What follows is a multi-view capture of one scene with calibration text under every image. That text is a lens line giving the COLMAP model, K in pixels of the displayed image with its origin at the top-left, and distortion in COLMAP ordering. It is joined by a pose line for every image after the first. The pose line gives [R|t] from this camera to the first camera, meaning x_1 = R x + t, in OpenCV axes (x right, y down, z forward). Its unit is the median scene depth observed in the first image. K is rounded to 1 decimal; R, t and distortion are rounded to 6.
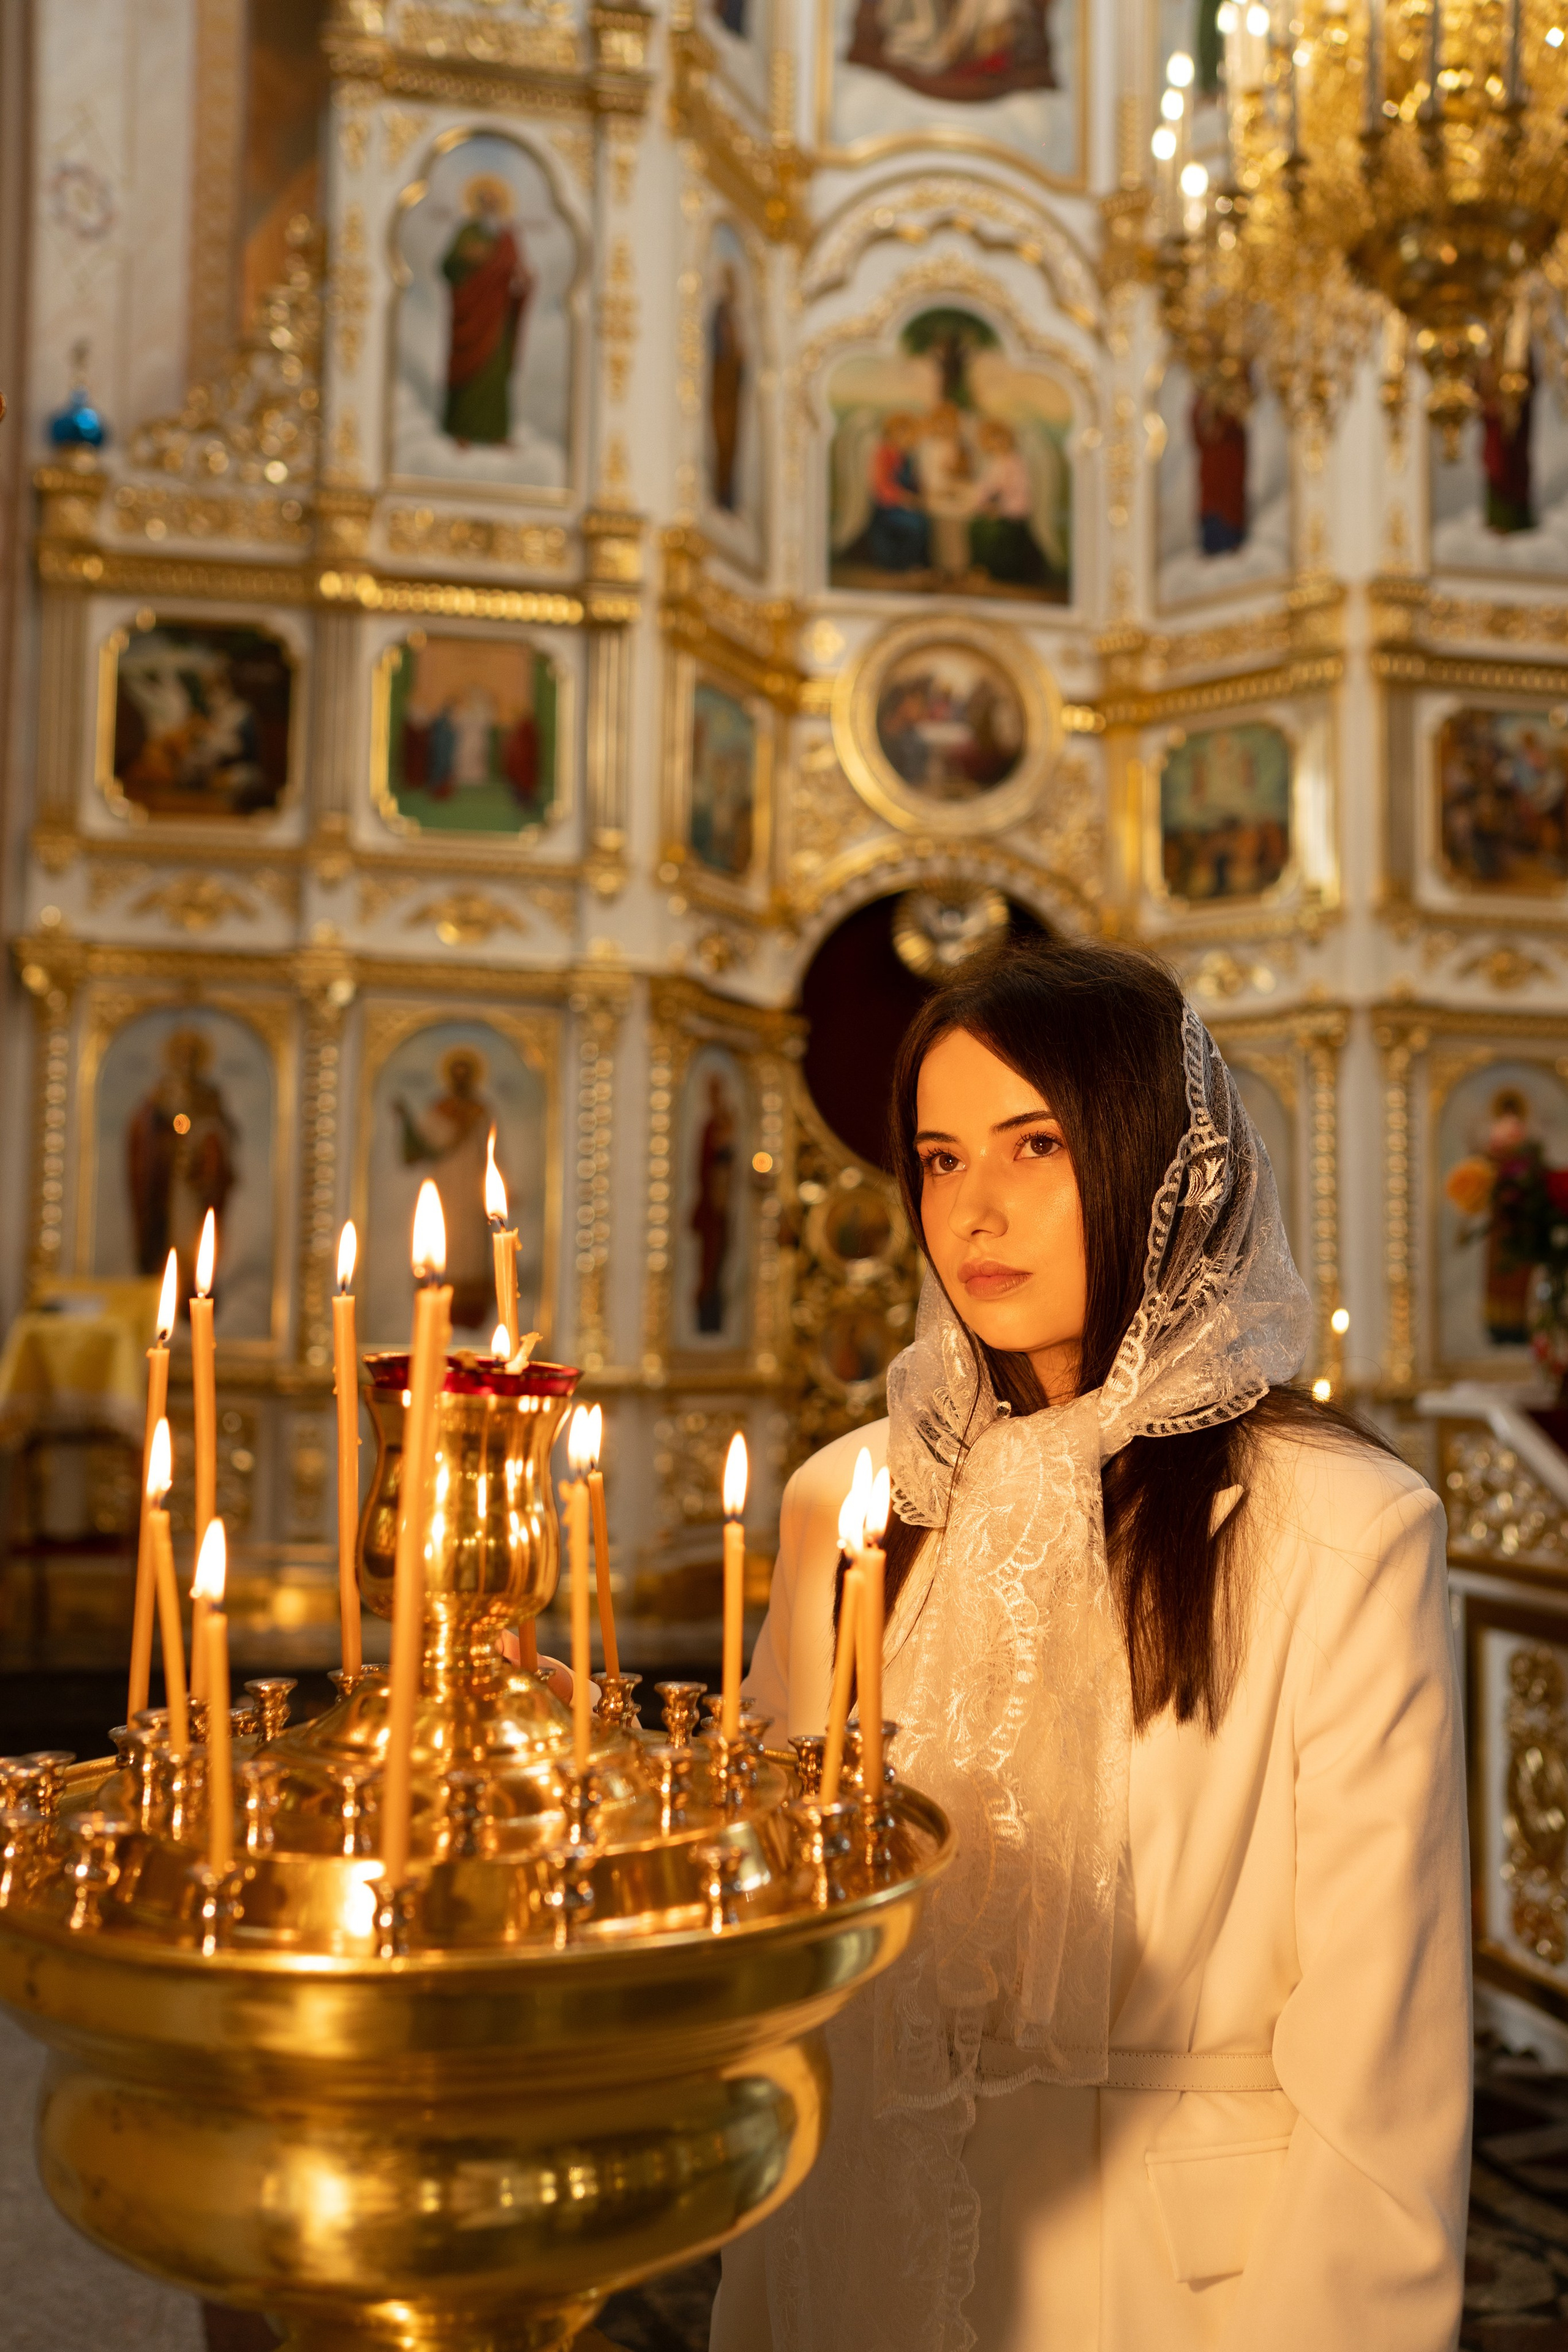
lens RADIAL K [[2303.9, 0, 776.6], [0, 2303.9, 1171.0], [0, 0, 1]] dist [-0.058532, 0.186982]
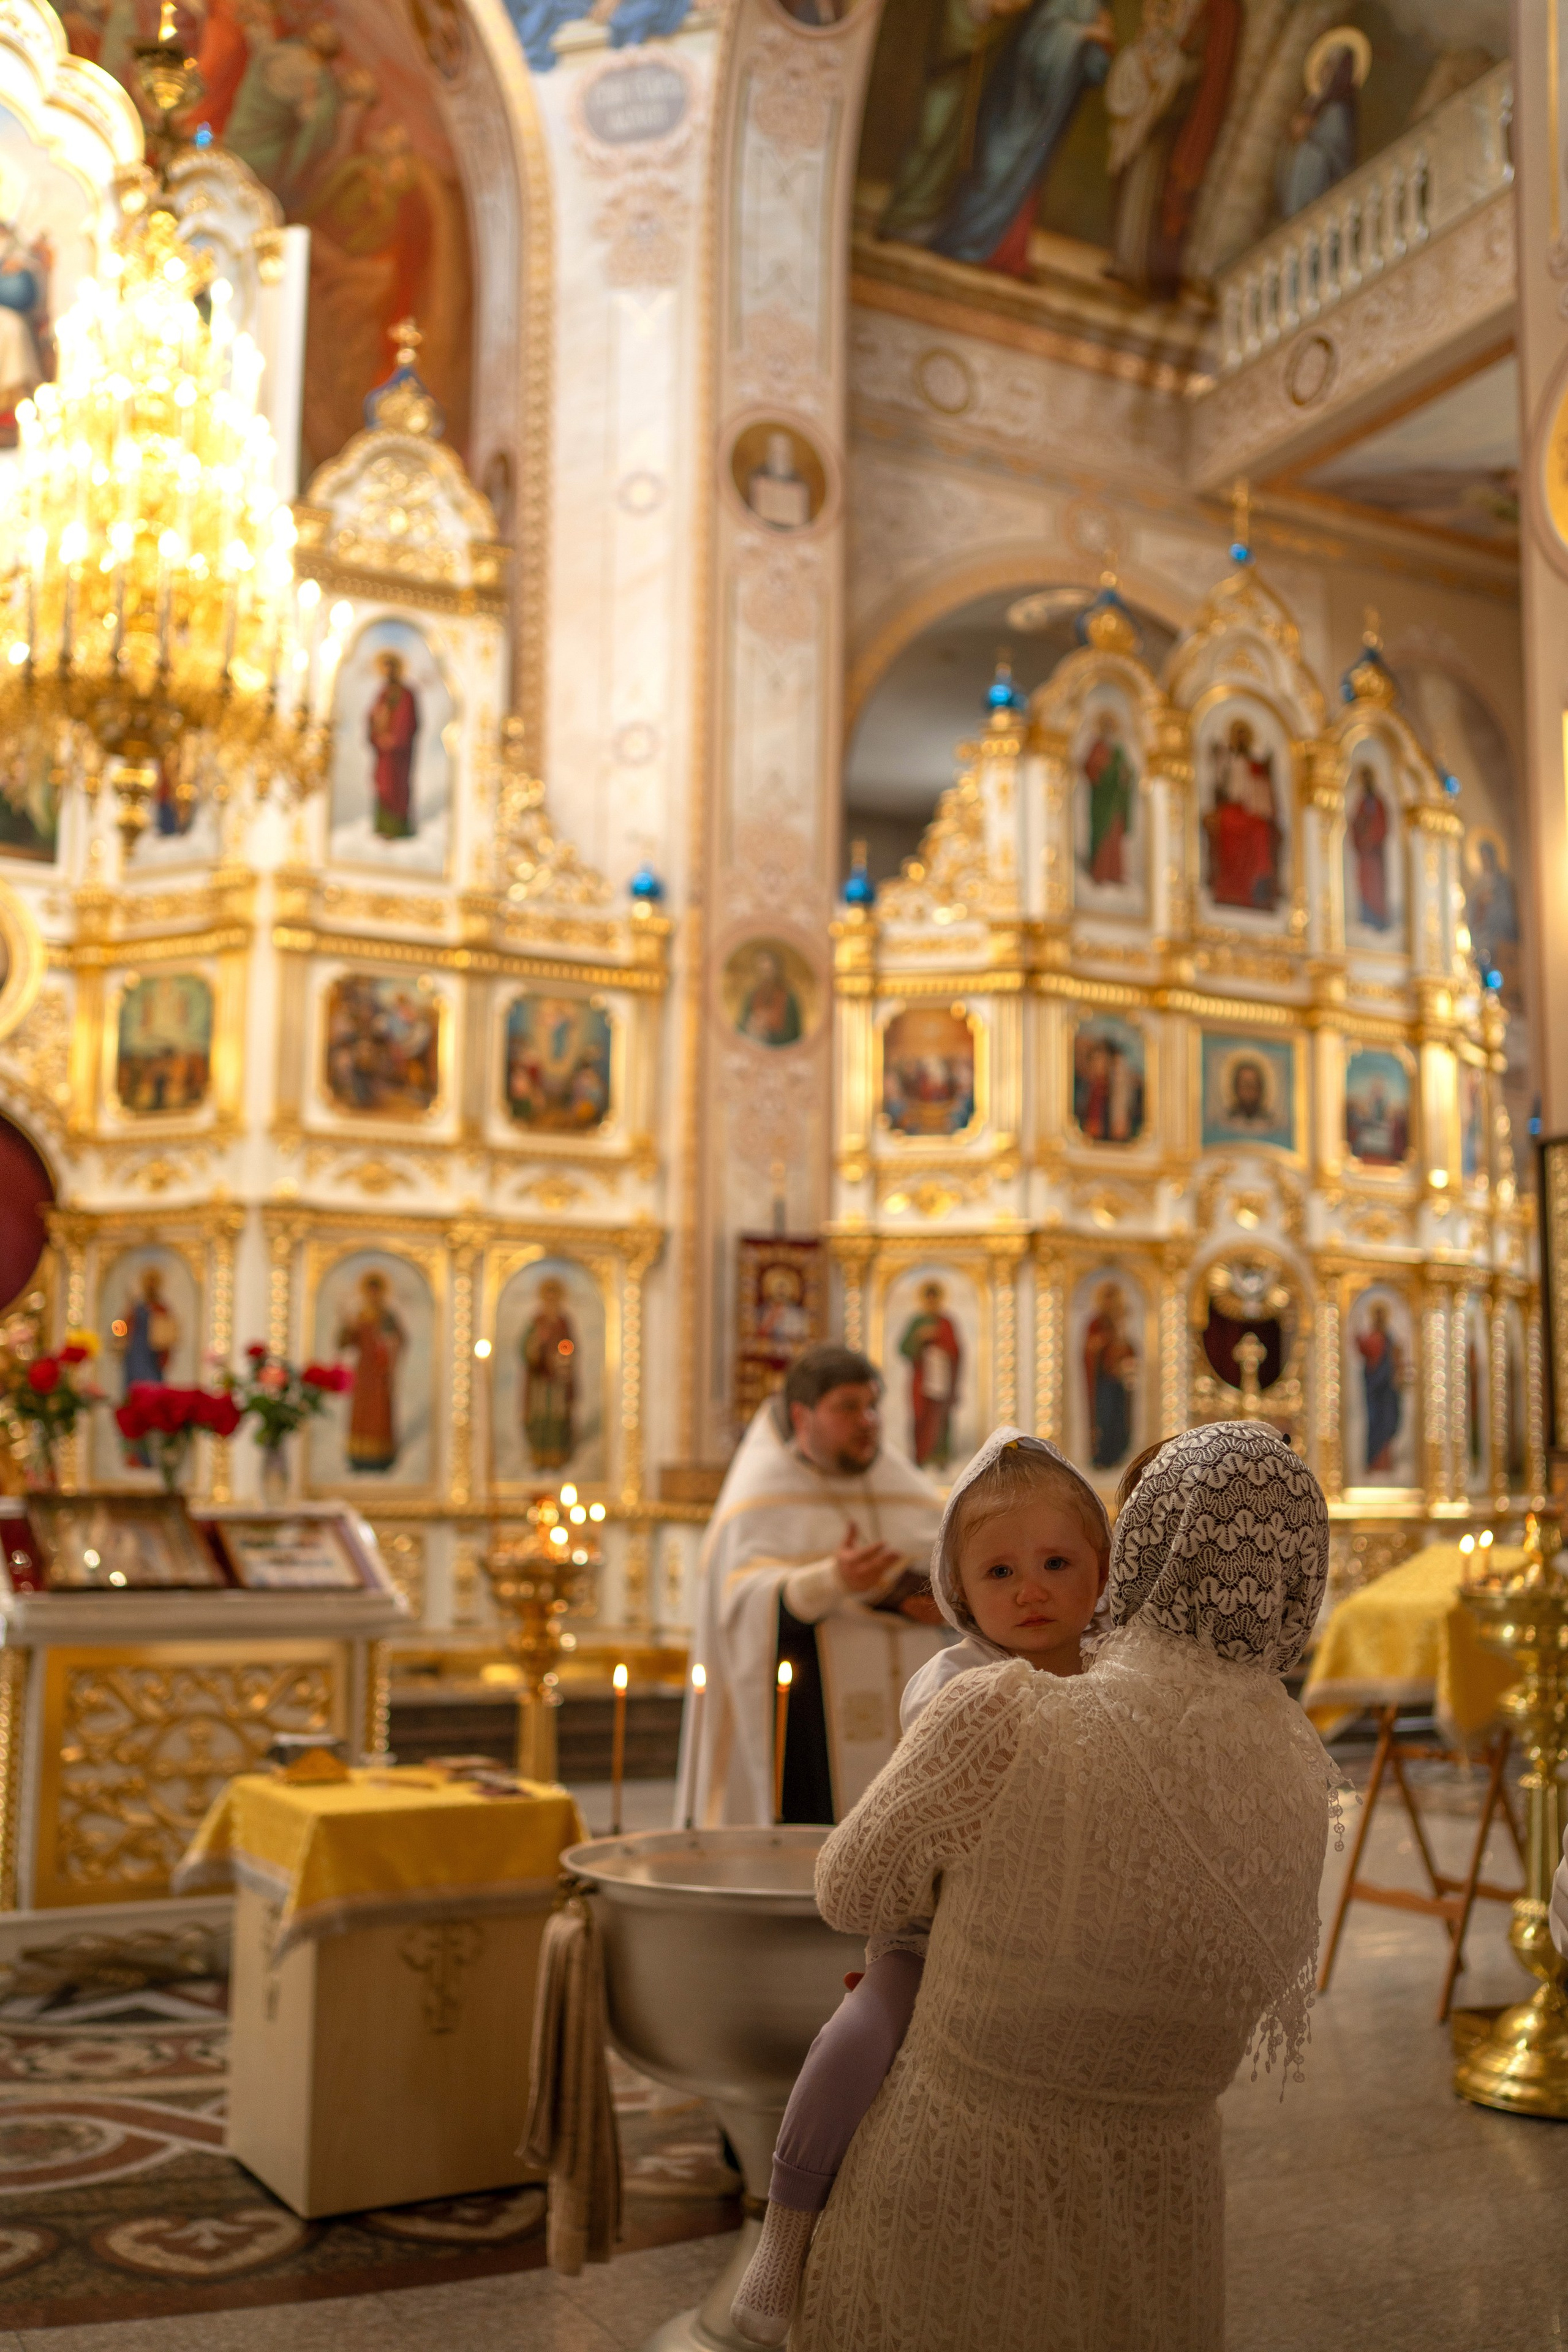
lens RADIAL K [[2303.9, 0, 776.6], [0, 2303.9, 1171.0], [0, 0, 1]] dist [-0.058532, 0.186982]
pose [[0.956836, 0.032649, 0.288790, 0.160456], [-0.016136, 0.998105, -0.059380, -0.018720], [-0.290181, 0.052157, 0.955549, -0.290077]]
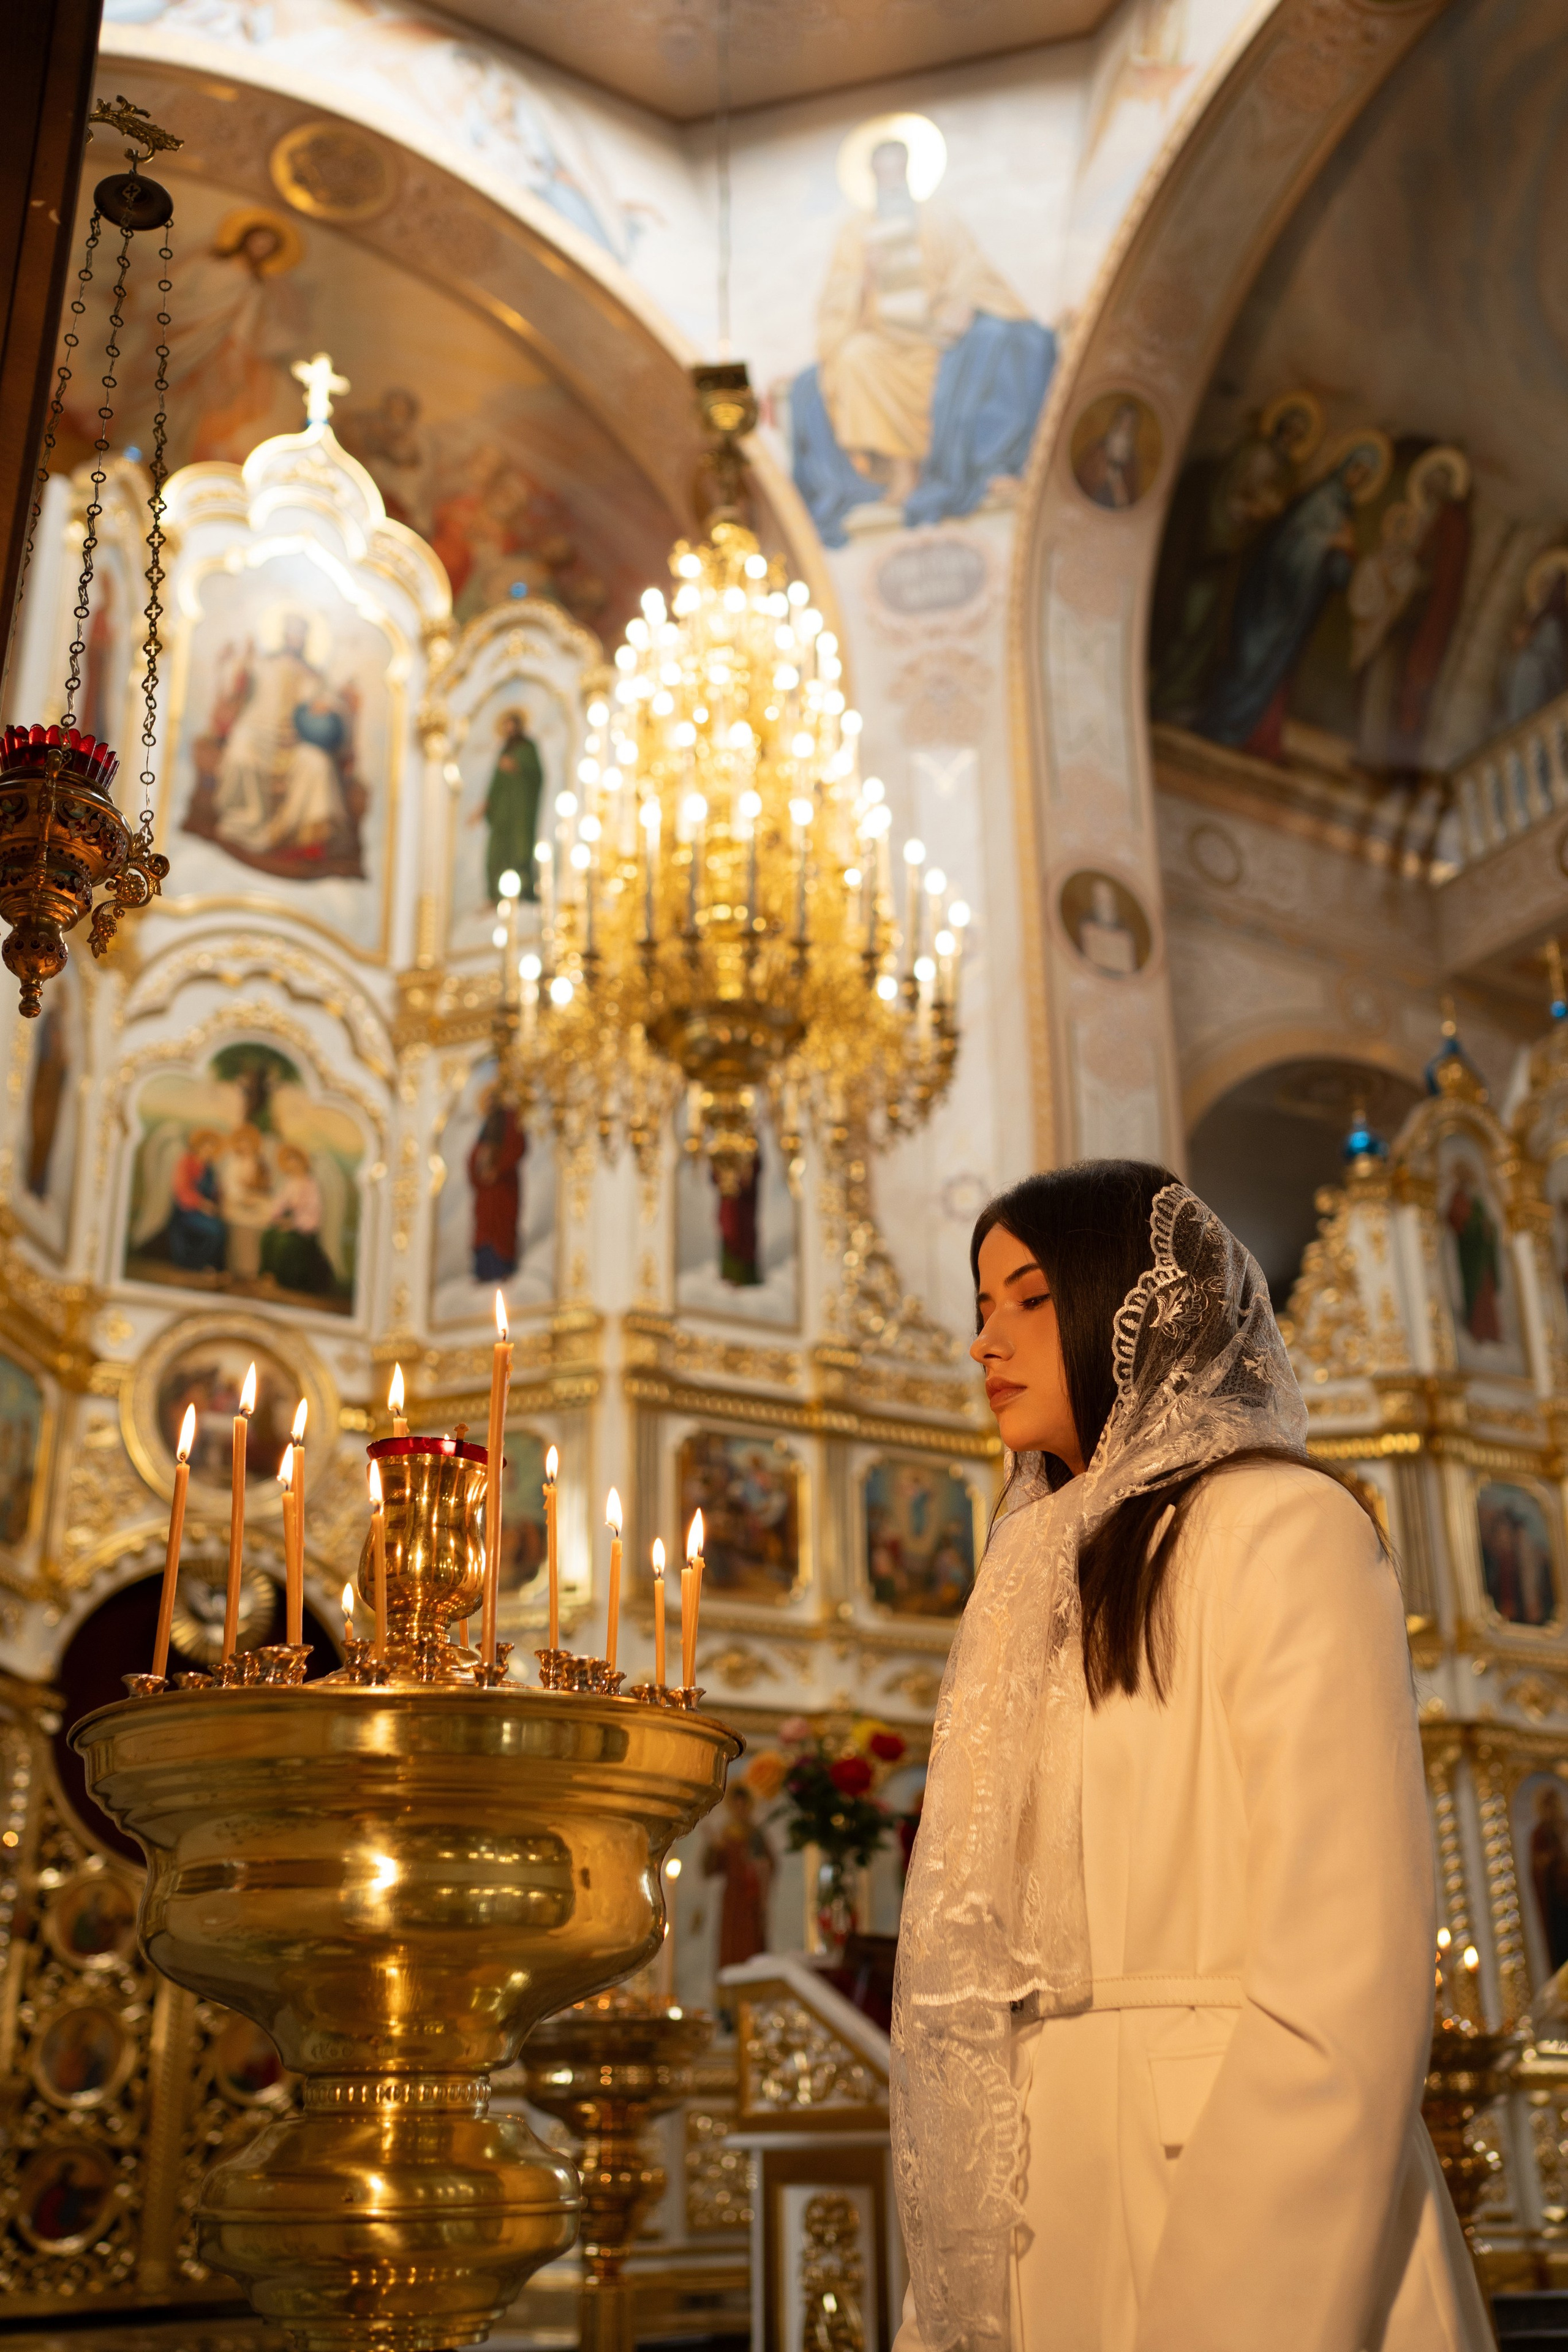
lens RADIAL K [[2301.5, 0, 785.2], [0, 2301.5, 1167.8], [0, 0, 1]] dist [-0.061080, 0.194002]
pose [[0.939148, 0.107317, 0.326318, -0.043553], [0.003840, 0.946608, -0.322365, 0.039588], [-0.343490, 0.304002, 0.888593, -0.054527]]
